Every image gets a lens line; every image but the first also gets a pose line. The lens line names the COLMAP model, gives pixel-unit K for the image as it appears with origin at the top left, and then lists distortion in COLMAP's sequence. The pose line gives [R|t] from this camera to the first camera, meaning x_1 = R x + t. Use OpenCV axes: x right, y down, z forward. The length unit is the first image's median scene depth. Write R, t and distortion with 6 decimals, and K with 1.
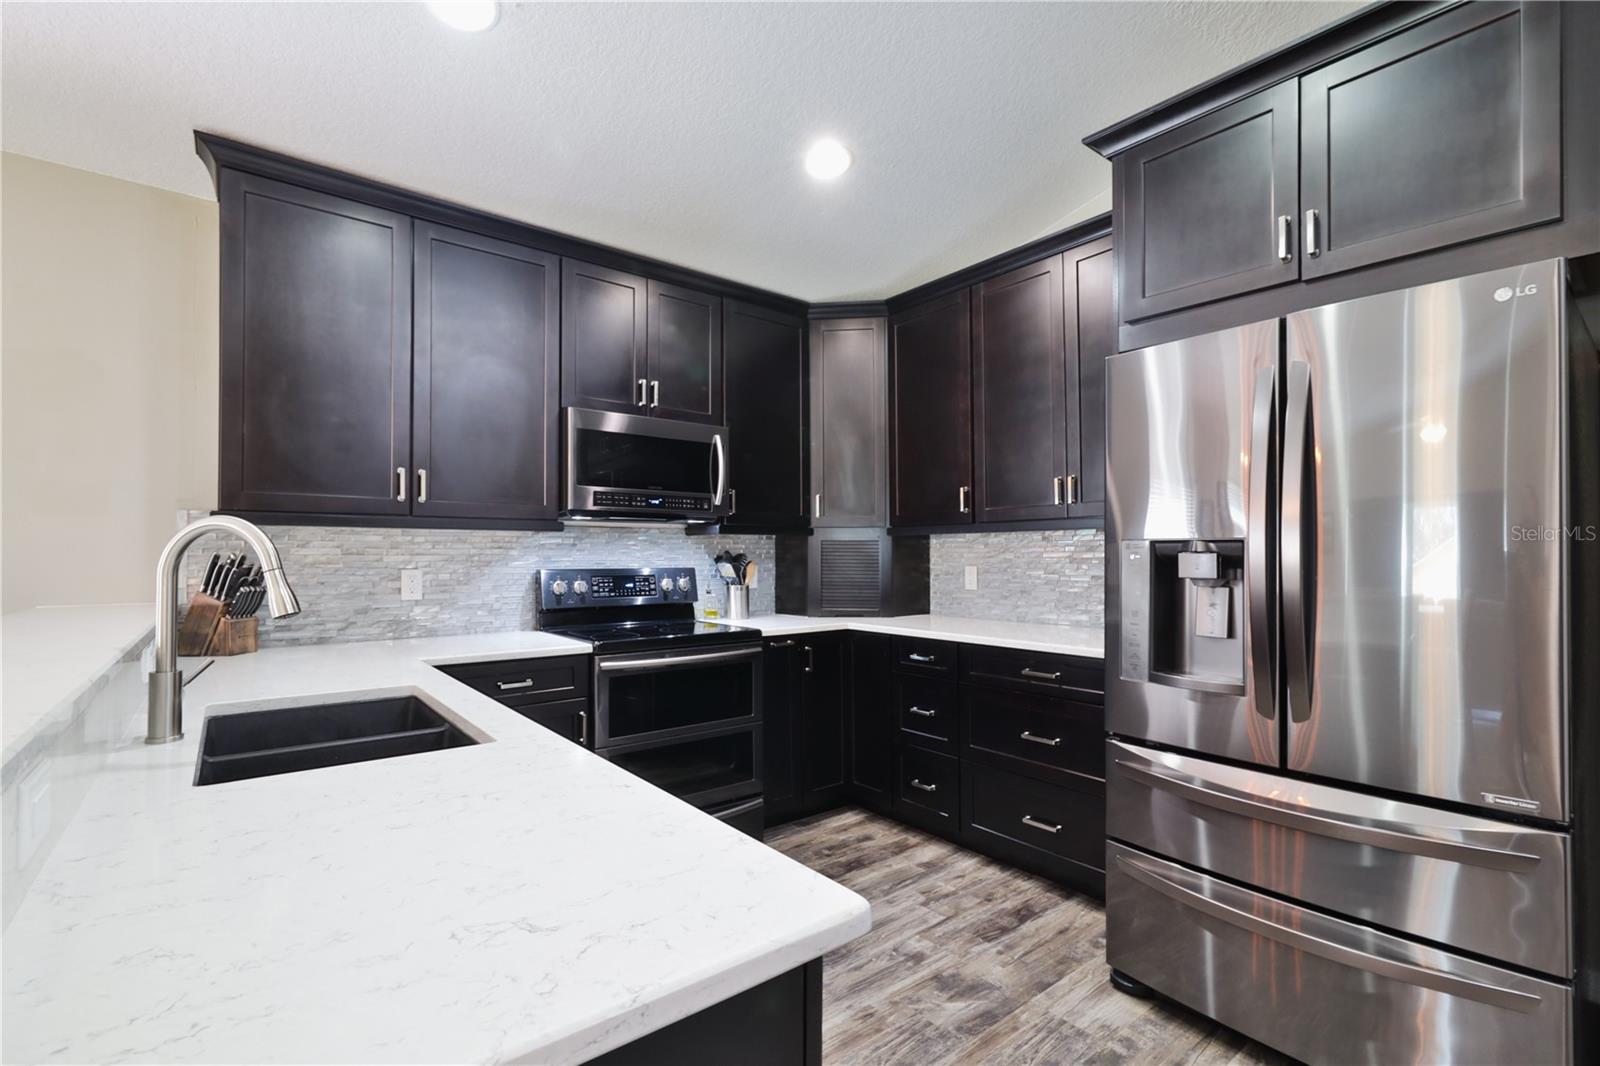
lens RADIAL K [[728.2, 0, 801.2], [0, 728.2, 537.2], [0, 0, 1]] dist [-0.003292, 0.002152]
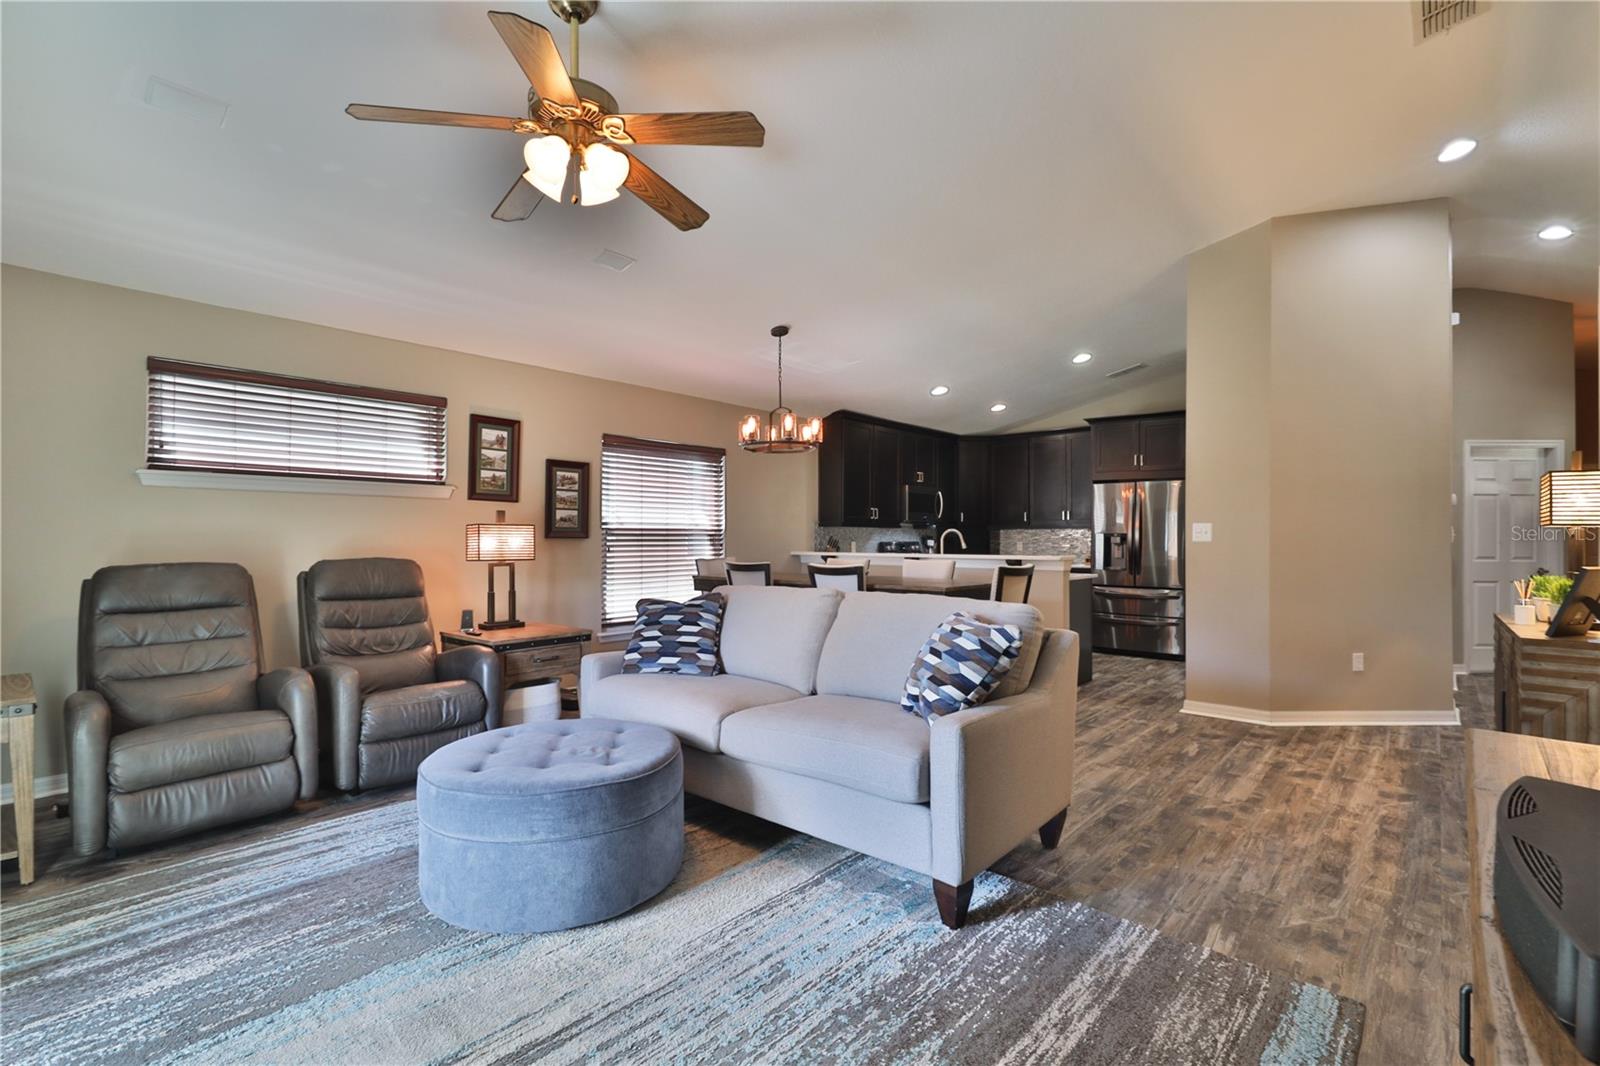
lens RADIAL K [[728.2, 0, 800.3], [0, 728.2, 531.5], [0, 0, 1]] dist [-0.003292, 0.002152]
pose [[0.984210, 0.005752, 0.176911, -1.830804], [-0.008254, 0.999876, 0.013409, -0.045367], [-0.176811, -0.014657, 0.984136, -2.578735]]
